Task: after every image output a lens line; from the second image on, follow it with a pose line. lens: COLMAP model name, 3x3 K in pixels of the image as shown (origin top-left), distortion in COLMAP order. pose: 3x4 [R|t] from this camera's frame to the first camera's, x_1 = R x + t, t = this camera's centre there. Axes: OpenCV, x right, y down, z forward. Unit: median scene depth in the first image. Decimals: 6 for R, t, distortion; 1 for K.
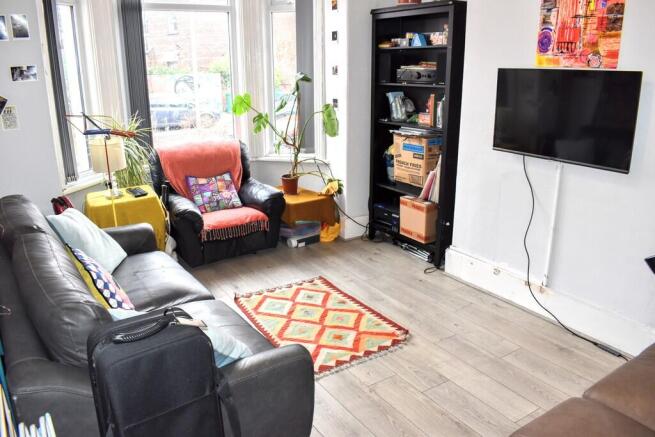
lens RADIAL K [[512.6, 0, 327.4], [0, 512.6, 219.4], [0, 0, 1]] dist [-0.092238, 0.009094]
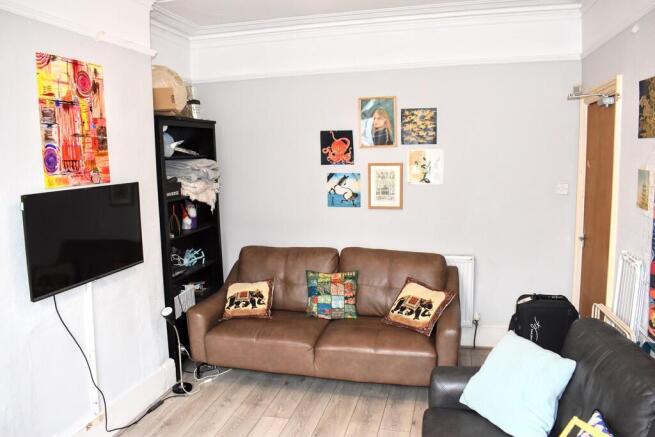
lens RADIAL K [[512.6, 0, 326.8], [0, 512.6, 217.4], [0, 0, 1]] dist [-0.092238, 0.009094]
pose [[-0.721800, -0.064982, 0.689044, -0.541079], [0.230182, 0.916369, 0.327544, -0.459094], [-0.652703, 0.395027, -0.646477, 1.345090]]
